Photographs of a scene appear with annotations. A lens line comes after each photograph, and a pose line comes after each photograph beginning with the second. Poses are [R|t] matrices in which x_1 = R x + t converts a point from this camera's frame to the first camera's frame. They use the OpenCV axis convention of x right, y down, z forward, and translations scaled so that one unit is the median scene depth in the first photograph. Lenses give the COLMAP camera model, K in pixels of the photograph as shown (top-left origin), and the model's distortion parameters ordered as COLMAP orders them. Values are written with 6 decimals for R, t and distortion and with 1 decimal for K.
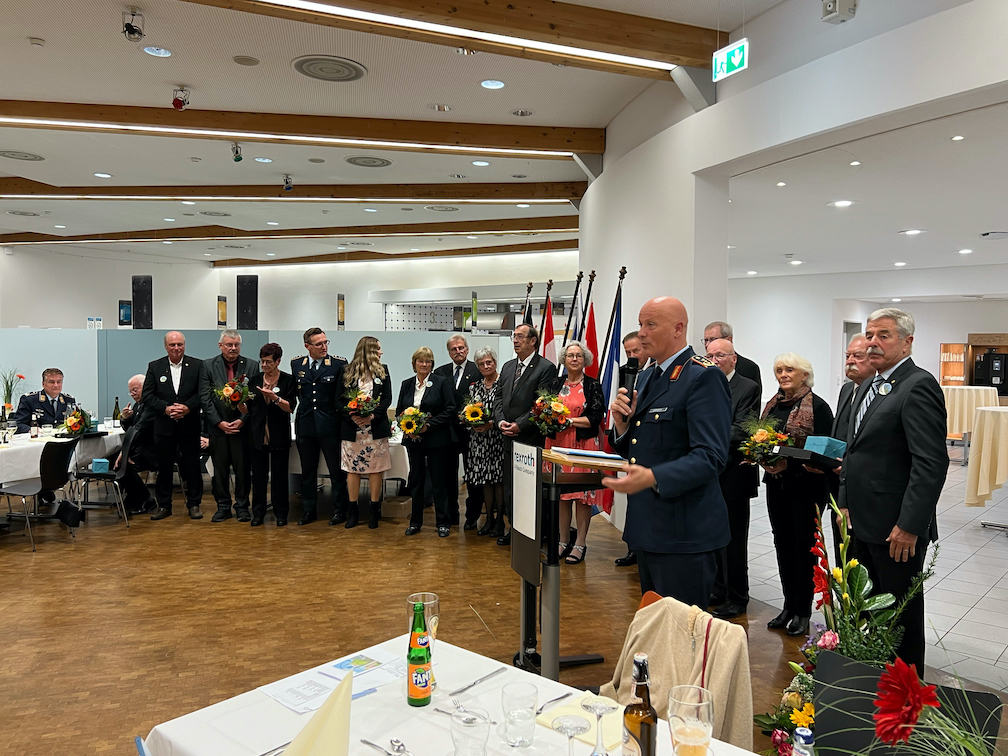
lens RADIAL K [[807.6, 0, 529.8], [0, 807.6, 374.2], [0, 0, 1]] dist [0.073999, -0.067395]
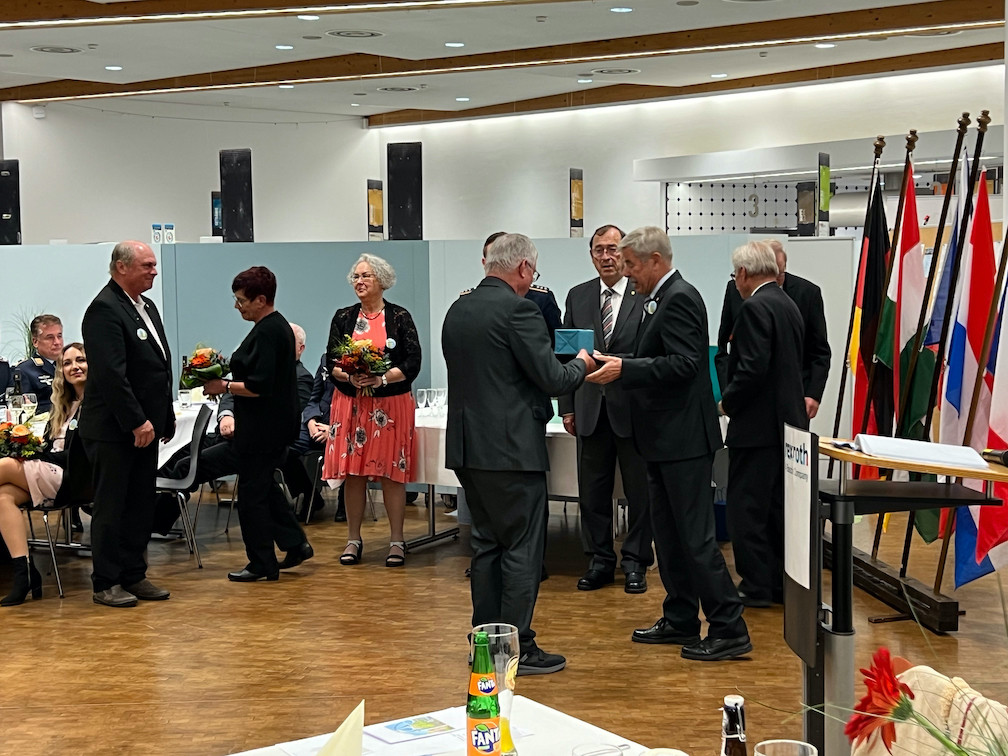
lens RADIAL K [[1569.3, 0, 550.3], [0, 1569.3, 364.2], [0, 0, 1]] dist [0.292514, -0.873501]
pose [[0.965410, -0.002936, -0.260722, 0.090119], [0.010918, 0.999515, 0.029174, 0.003526], [0.260509, -0.031012, 0.964973, -0.095618]]
